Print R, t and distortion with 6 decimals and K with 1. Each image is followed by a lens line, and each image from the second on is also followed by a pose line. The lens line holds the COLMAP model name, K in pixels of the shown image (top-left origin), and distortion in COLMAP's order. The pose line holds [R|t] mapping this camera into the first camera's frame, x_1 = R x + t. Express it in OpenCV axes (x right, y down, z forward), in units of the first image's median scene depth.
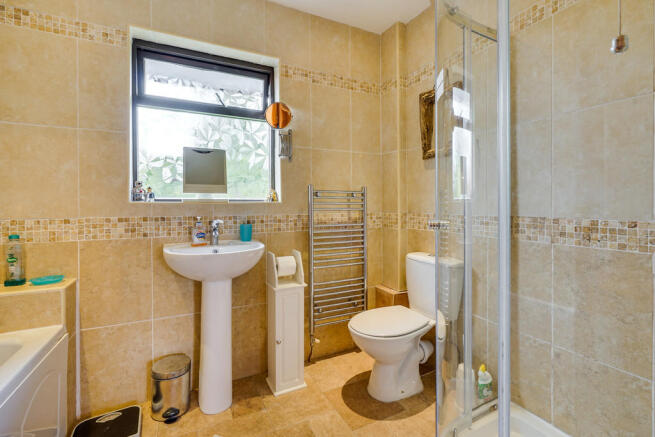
lens RADIAL K [[296.6, 0, 327.3], [0, 296.6, 215.6], [0, 0, 1]] dist [-0.004813, -0.000025]
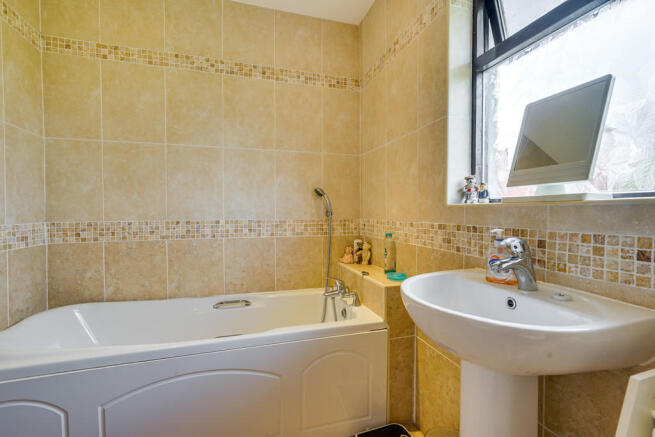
lens RADIAL K [[296.6, 0, 327.3], [0, 296.6, 215.6], [0, 0, 1]] dist [-0.004813, -0.000025]
pose [[-0.174700, 0.032071, -0.984099, 0.164961], [-0.006111, 0.999415, 0.033655, -0.041343], [0.984603, 0.011893, -0.174402, 0.827835]]
